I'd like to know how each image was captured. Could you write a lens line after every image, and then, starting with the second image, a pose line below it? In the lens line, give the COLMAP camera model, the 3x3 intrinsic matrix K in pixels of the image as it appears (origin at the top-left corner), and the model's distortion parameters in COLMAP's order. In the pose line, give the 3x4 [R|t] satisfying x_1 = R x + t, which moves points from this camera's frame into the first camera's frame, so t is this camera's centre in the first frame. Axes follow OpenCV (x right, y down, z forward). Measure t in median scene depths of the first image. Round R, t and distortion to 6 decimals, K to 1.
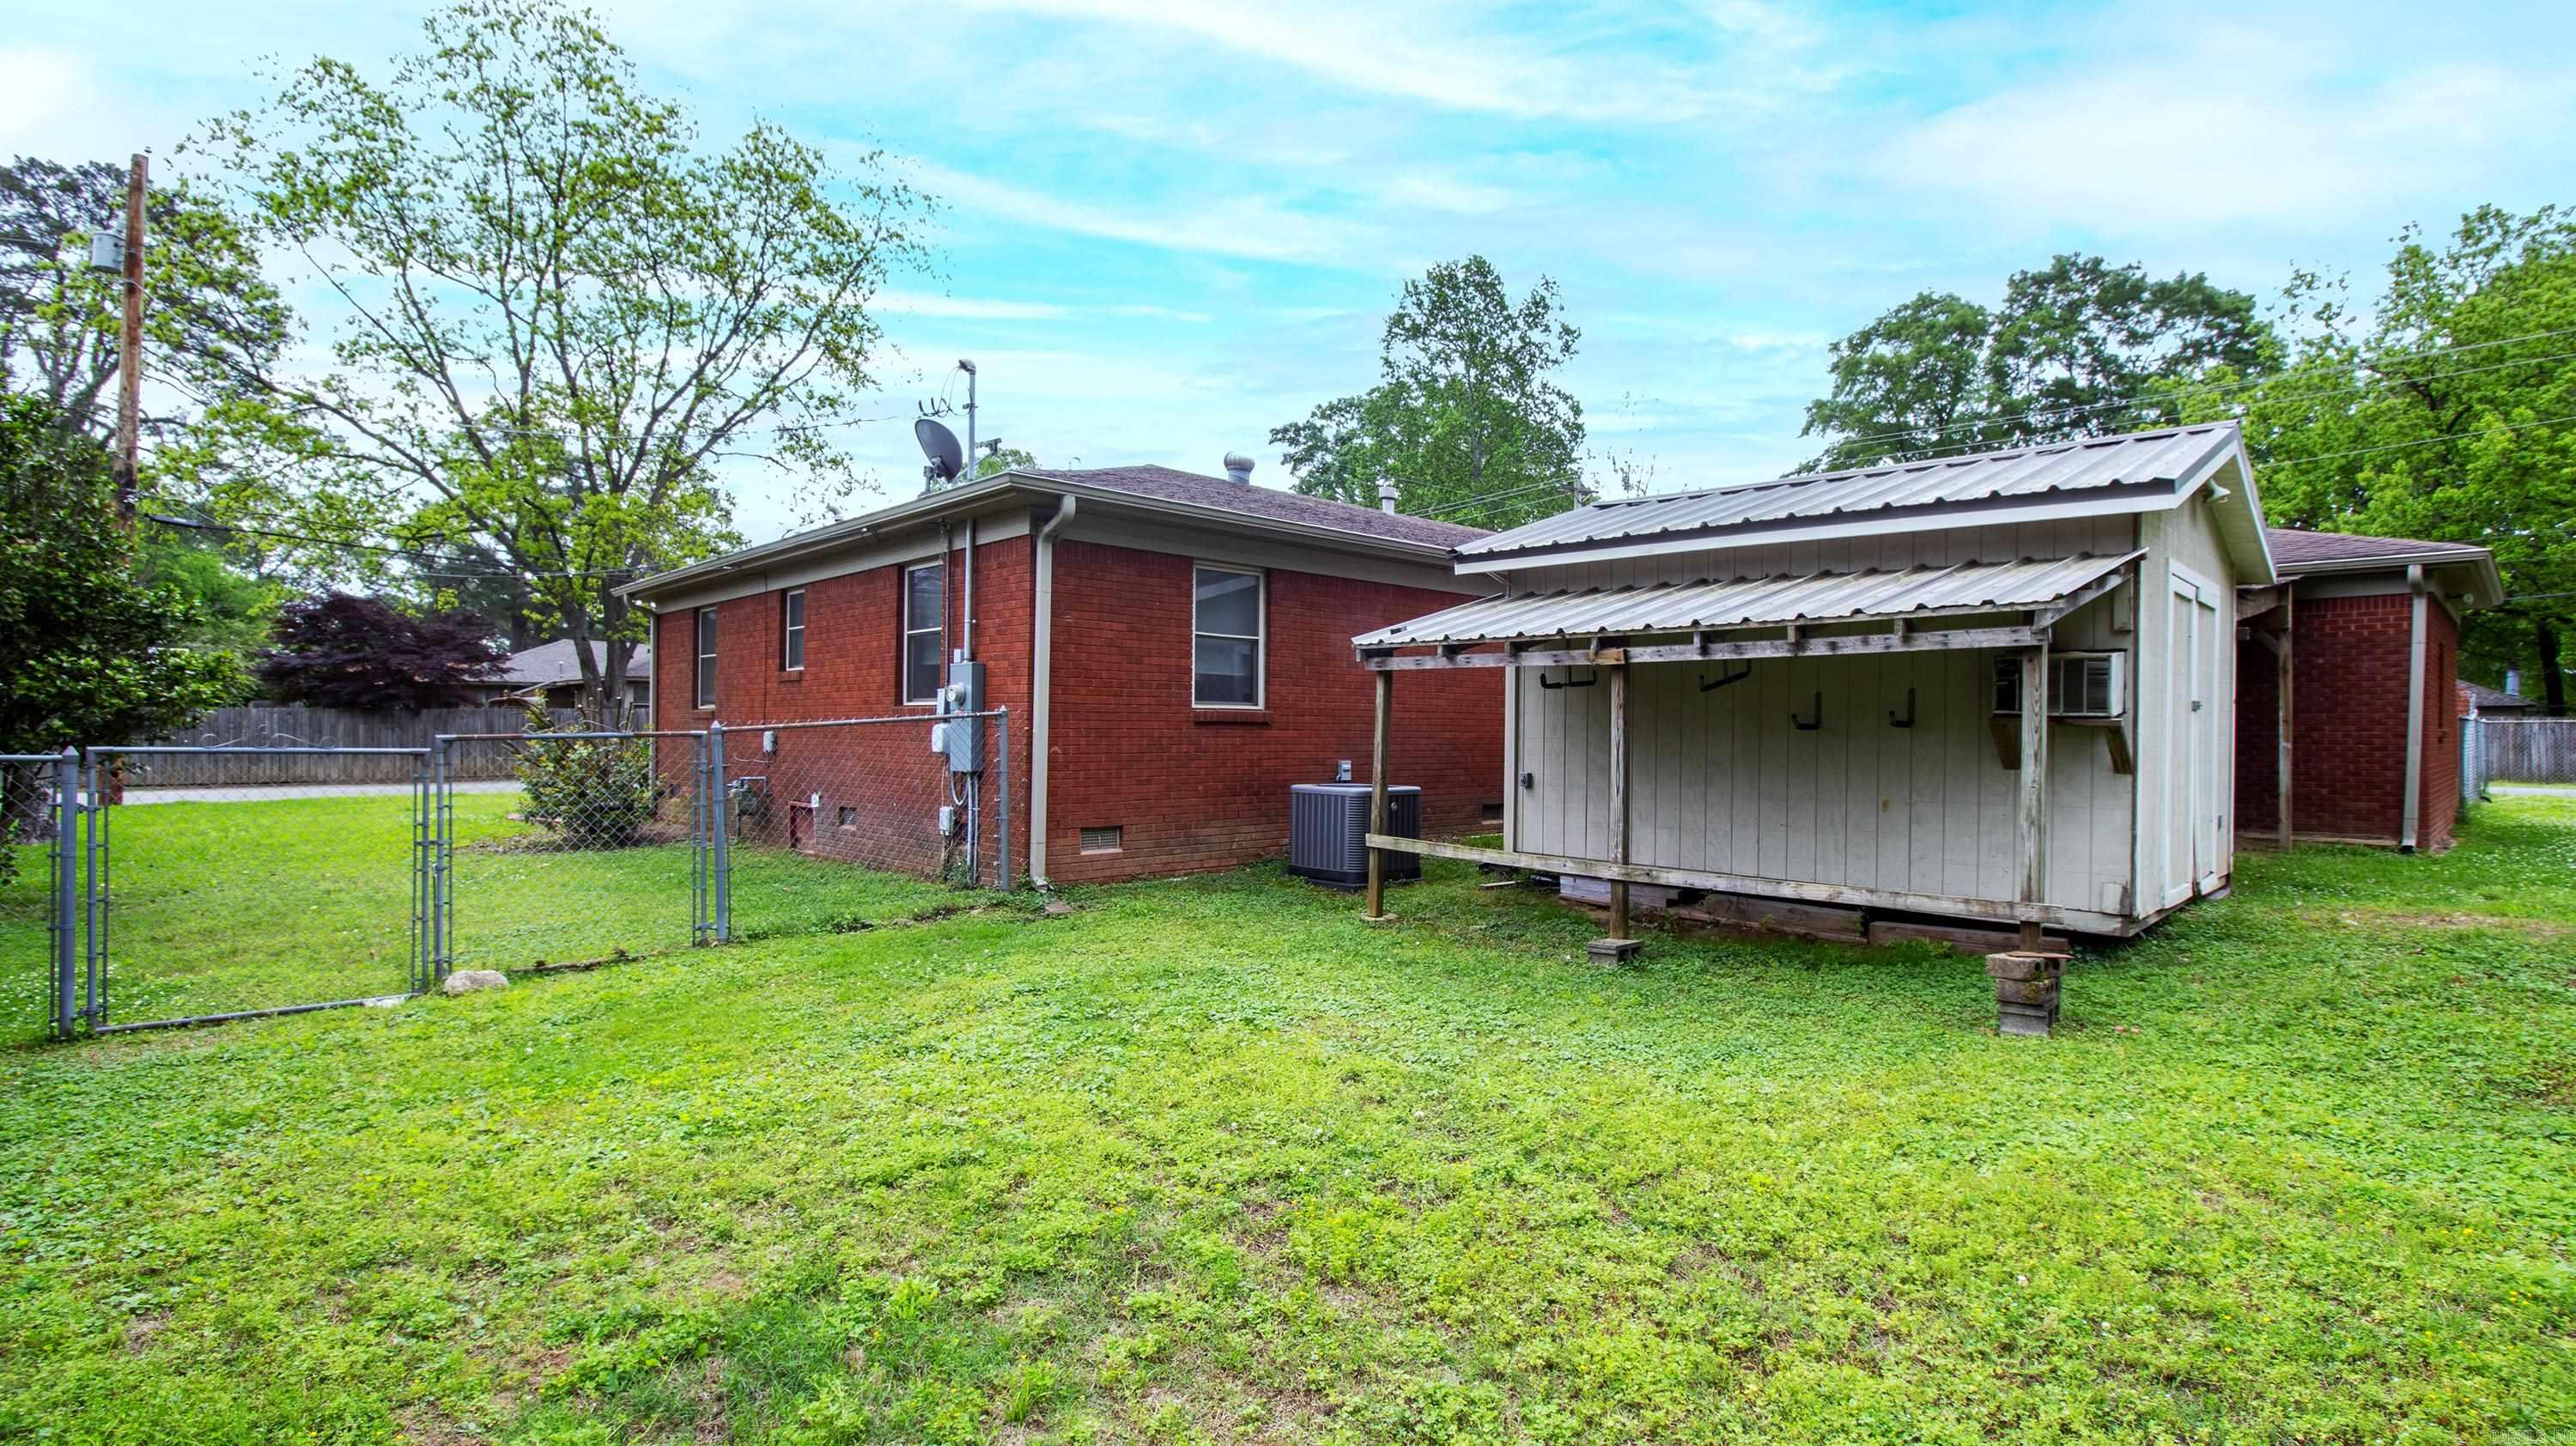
lens RADIAL K [[1287.5, 0, 1289.1], [0, 1287.5, 727.6], [0, 0, 1]] dist [-0.000524, -0.000259]
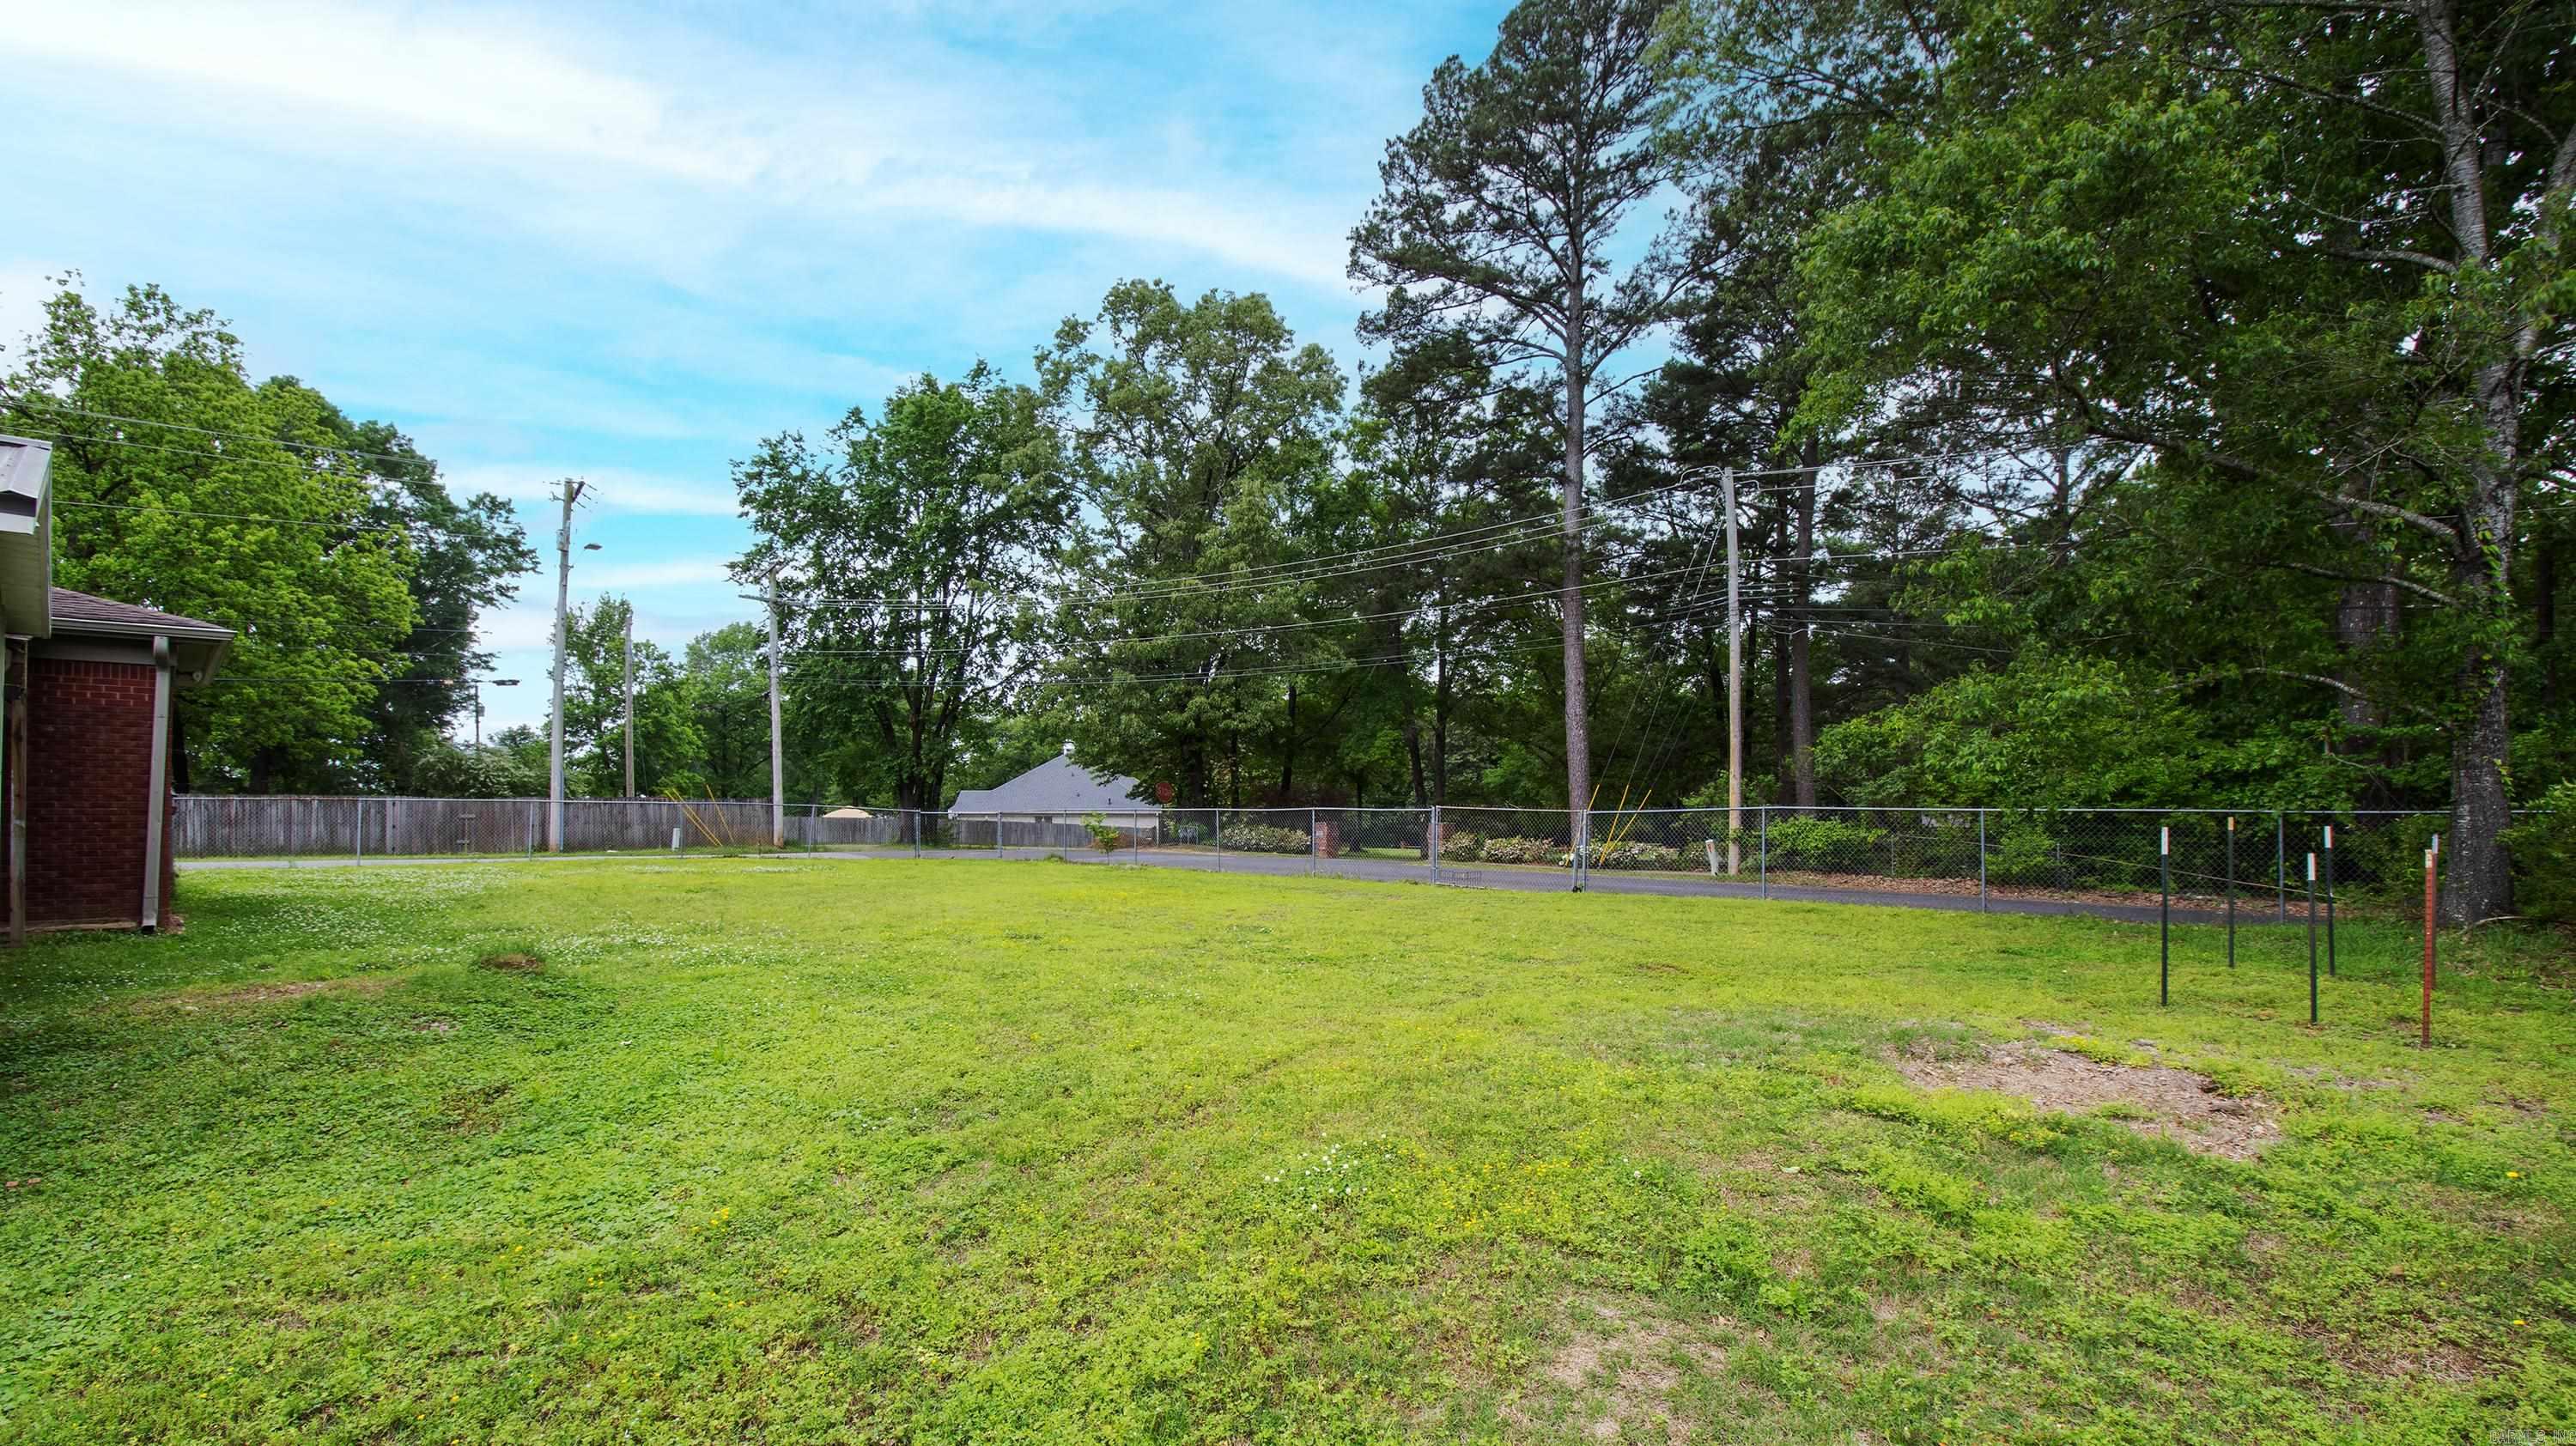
lens RADIAL K [[1287.5, 0, 1299.8], [0, 1287.5, 778.1], [0, 0, 1]] dist [-0.000524, -0.000259]
pose [[-0.017483, 0.021615, 0.999614, -0.084599], [-0.001426, 0.999765, -0.021643, 0.000493], [-0.999846, -0.001804, -0.017448, 0.120055]]
